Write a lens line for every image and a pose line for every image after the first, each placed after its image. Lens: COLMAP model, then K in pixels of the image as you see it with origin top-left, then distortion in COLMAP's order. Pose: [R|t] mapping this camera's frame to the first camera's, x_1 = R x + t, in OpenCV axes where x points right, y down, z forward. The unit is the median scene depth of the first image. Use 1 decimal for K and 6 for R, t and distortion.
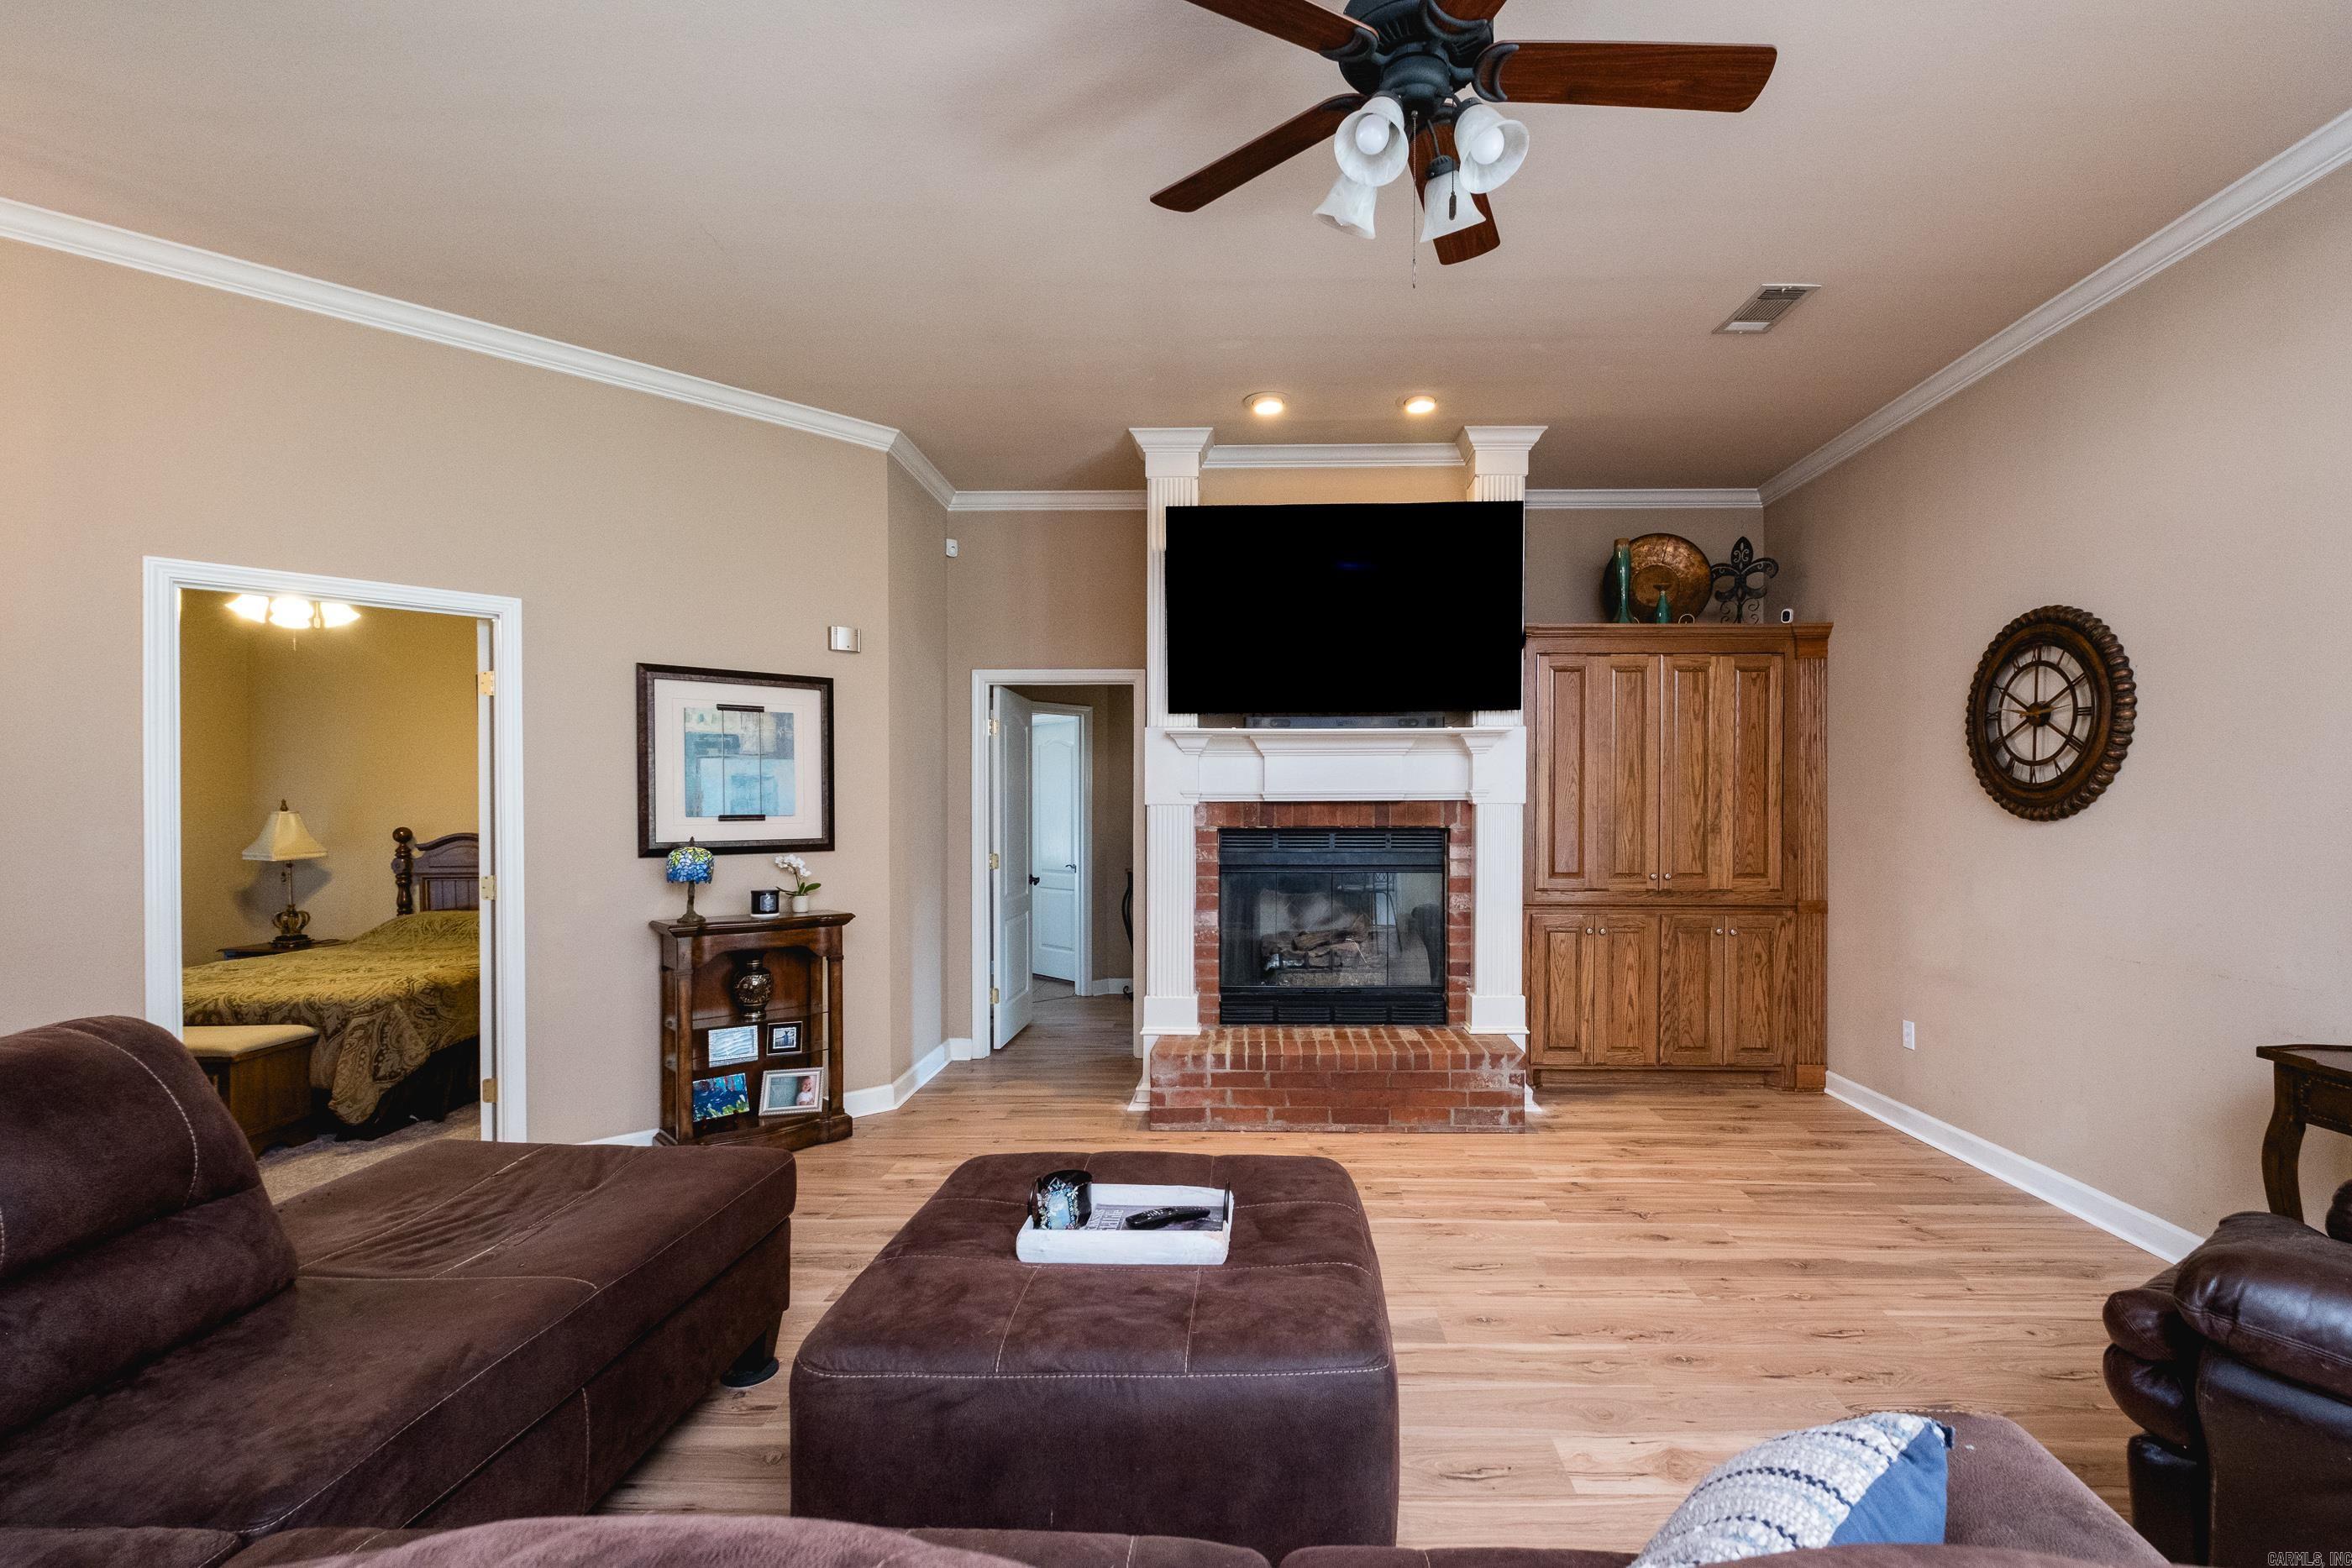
lens RADIAL K [[1040.4, 0, 1241.4], [0, 1040.4, 814.6], [0, 0, 1]] dist [0.007474, -0.000465]
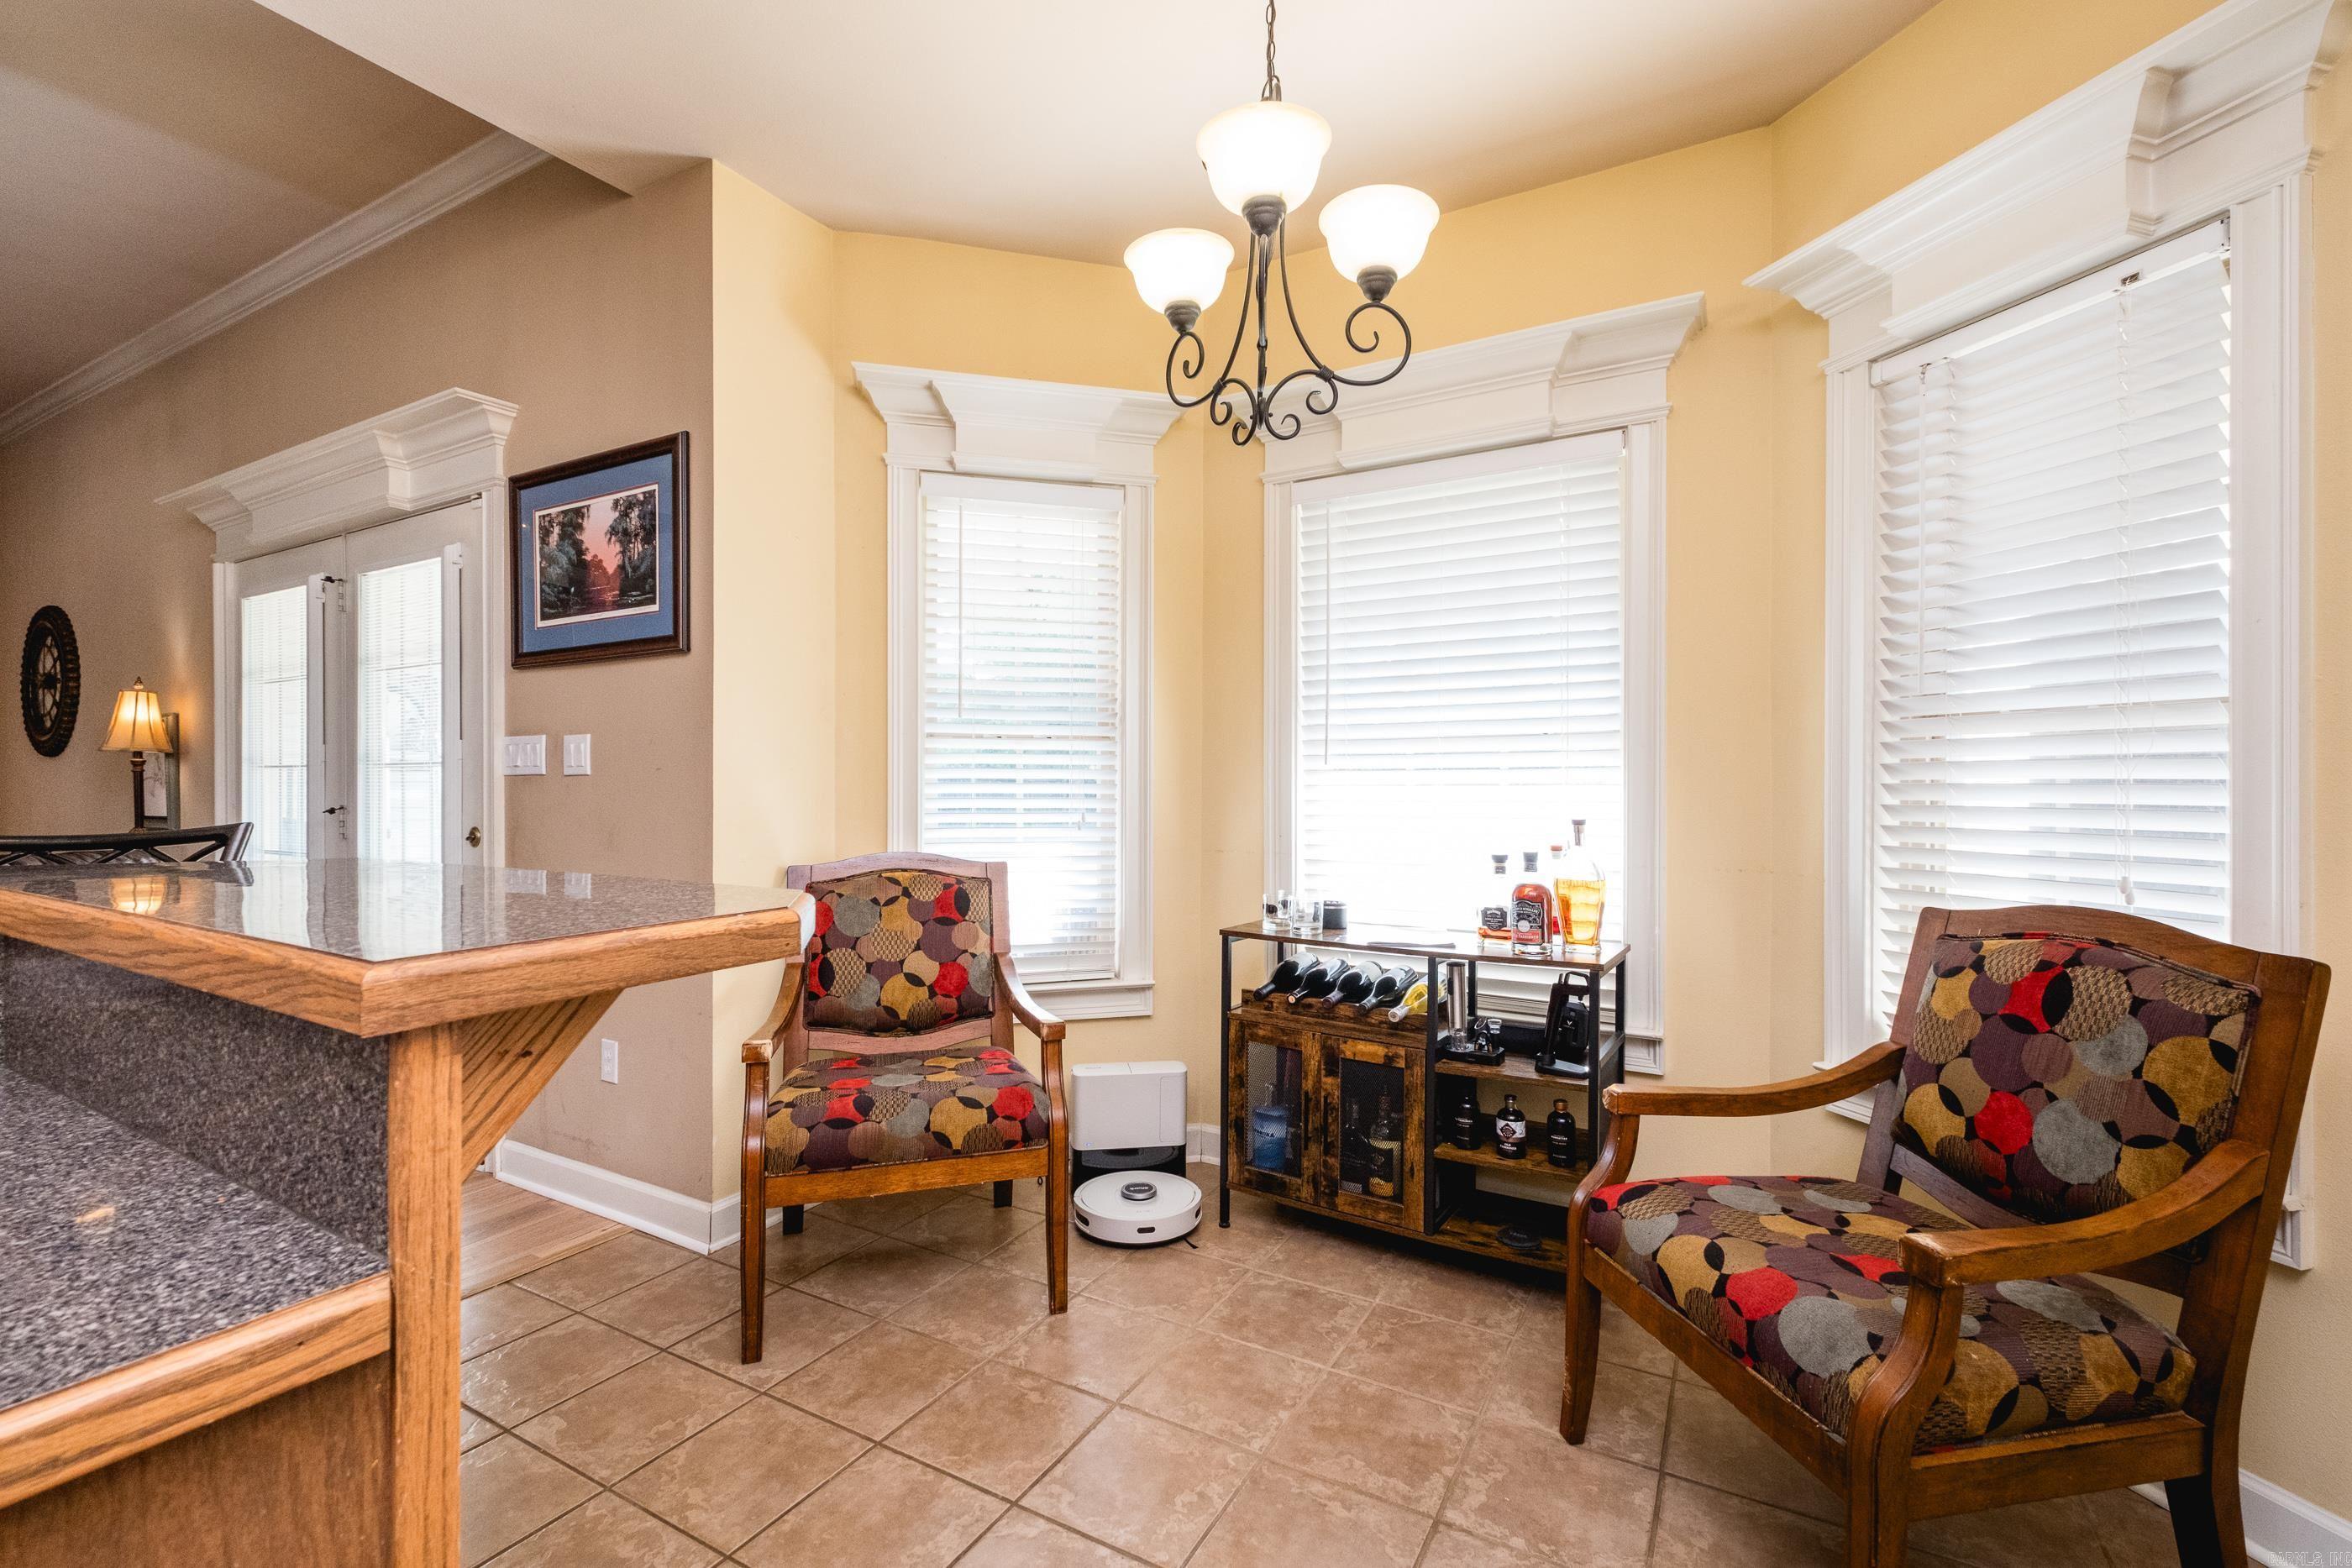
lens RADIAL K [[1017.6, 0, 1177.9], [0, 1017.6, 781.5], [0, 0, 1]] dist [0.001867, -0.000779]
pose [[0.486729, 0.003609, 0.873546, 0.243193], [0.002680, 0.999981, -0.005625, 0.043190], [-0.873549, 0.005079, 0.486710, -0.812588]]
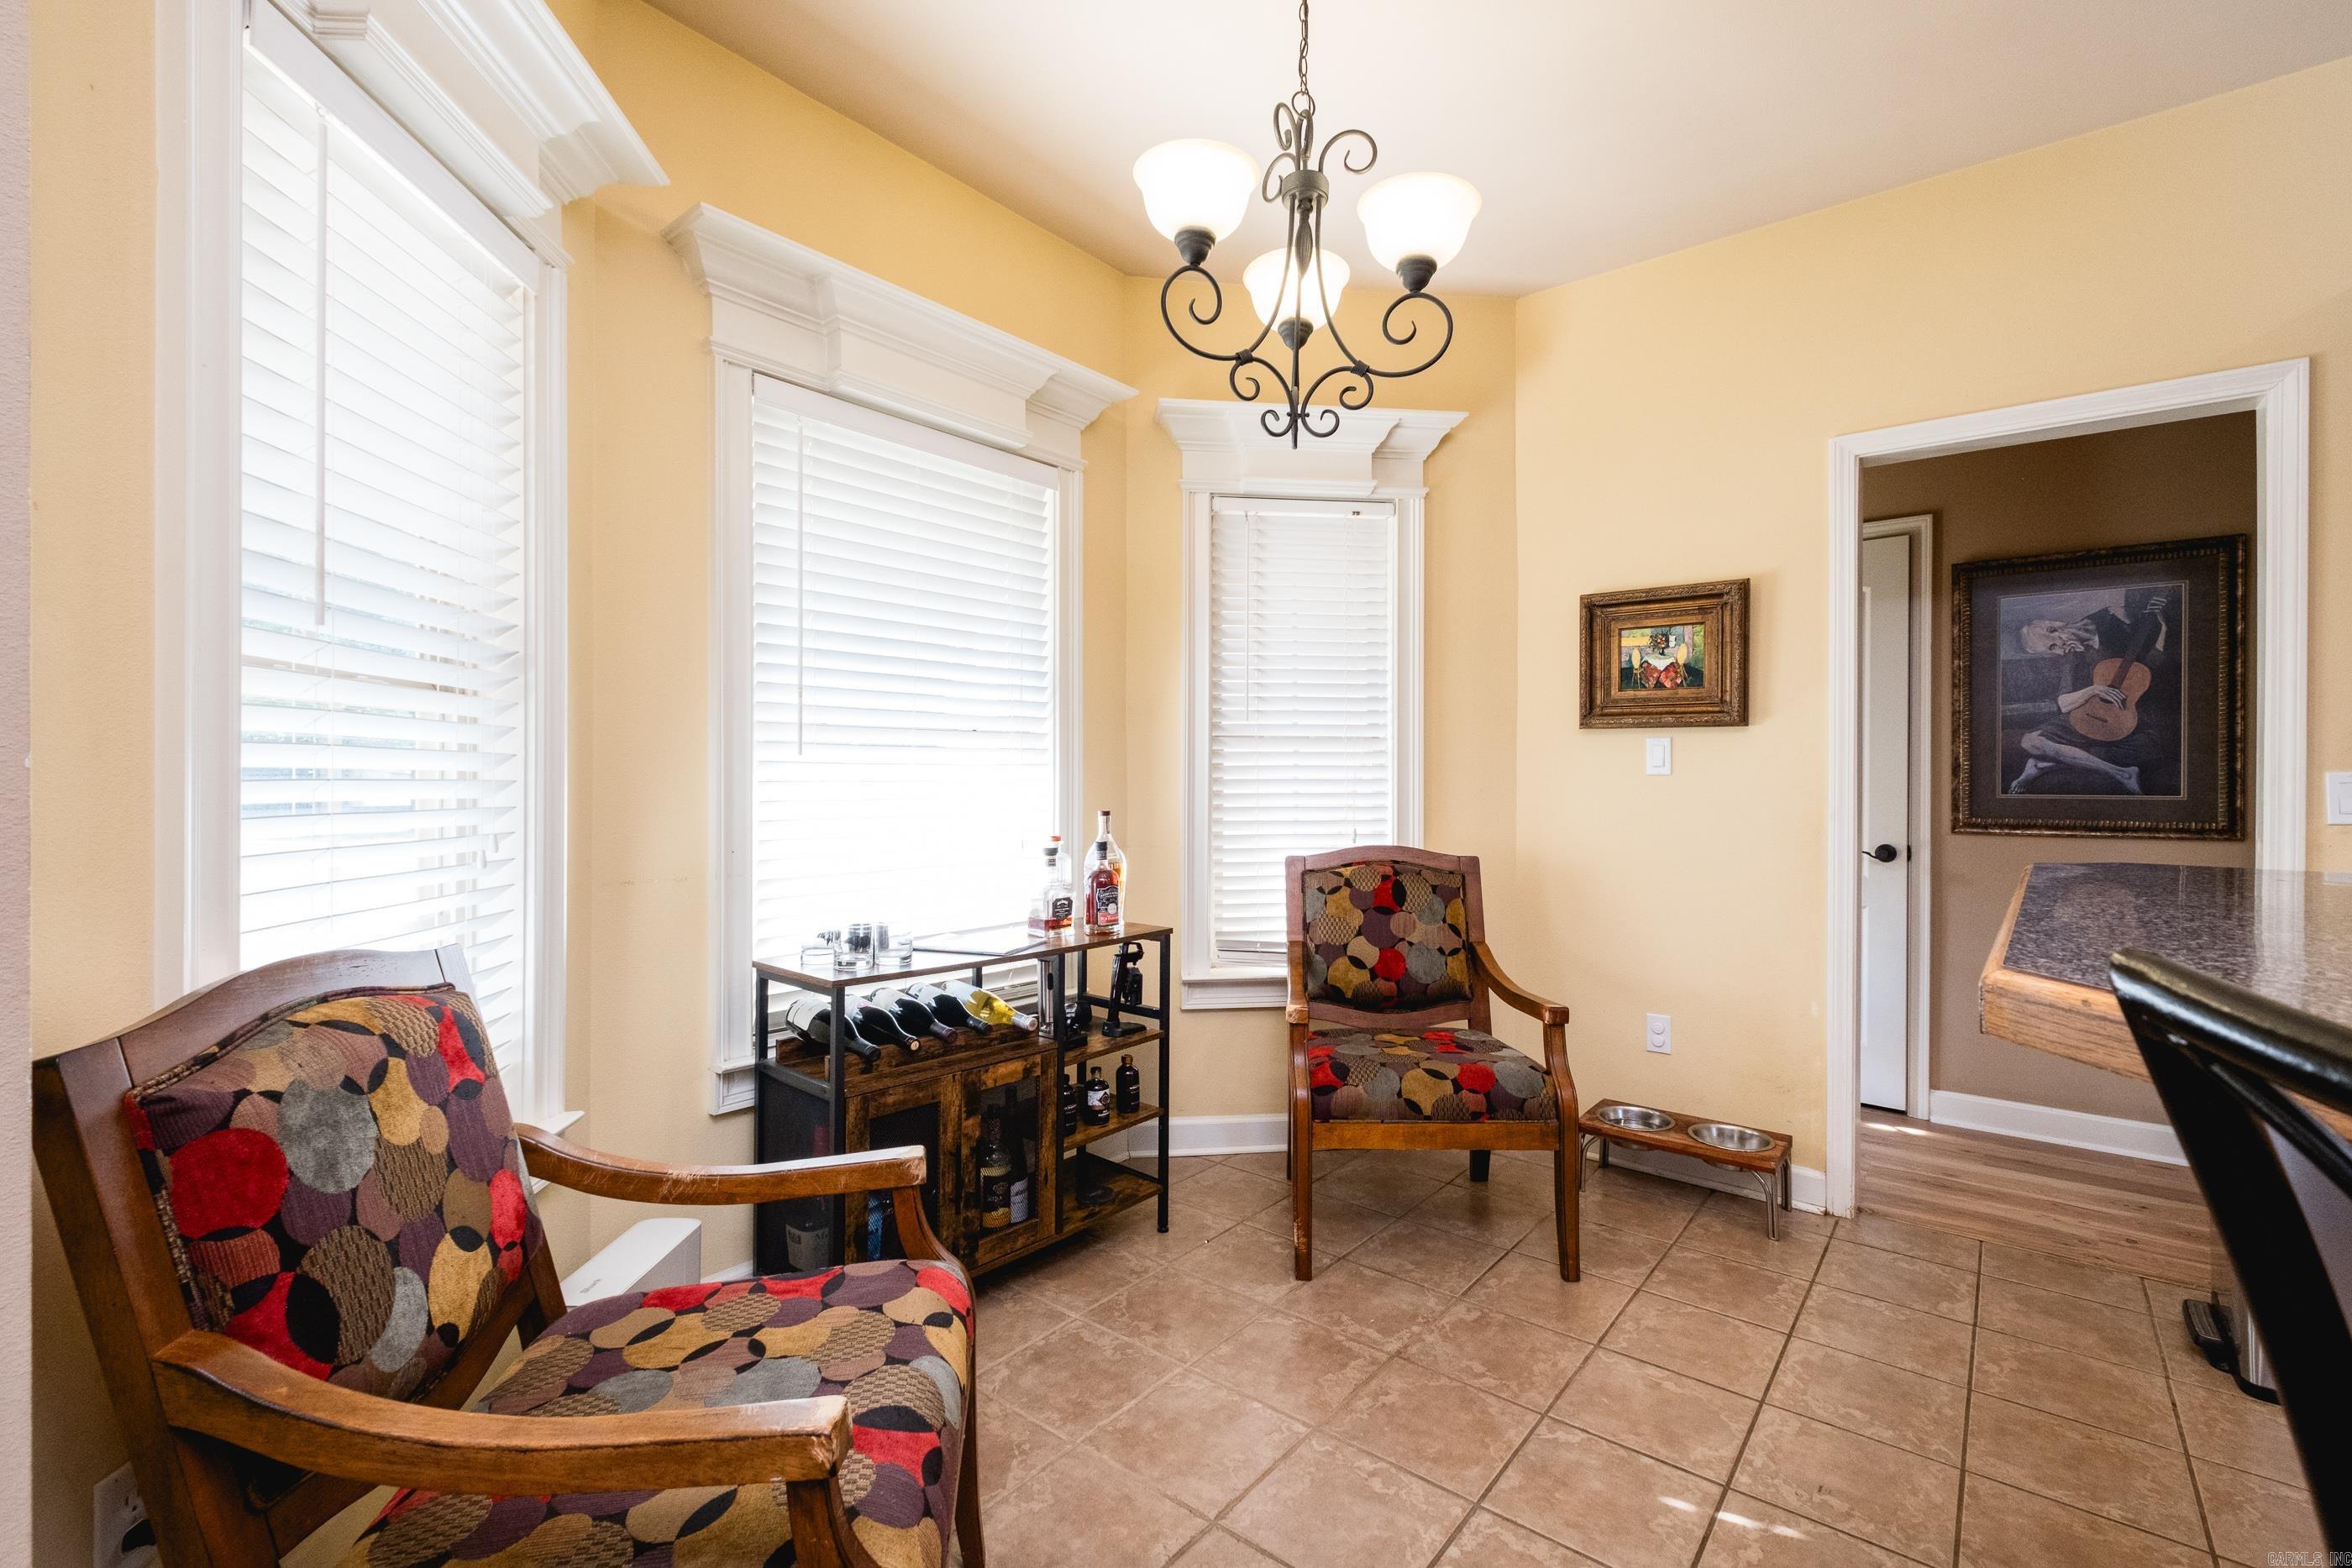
lens RADIAL K [[1021.6, 0, 1188.5], [0, 1021.6, 780.0], [0, 0, 1]] dist [0.003605, -0.001026]
pose [[-0.783769, -0.001429, 0.621051, 0.389667], [0.001216, 0.999992, 0.003836, 0.039943], [-0.621052, 0.003762, -0.783760, -0.294847]]
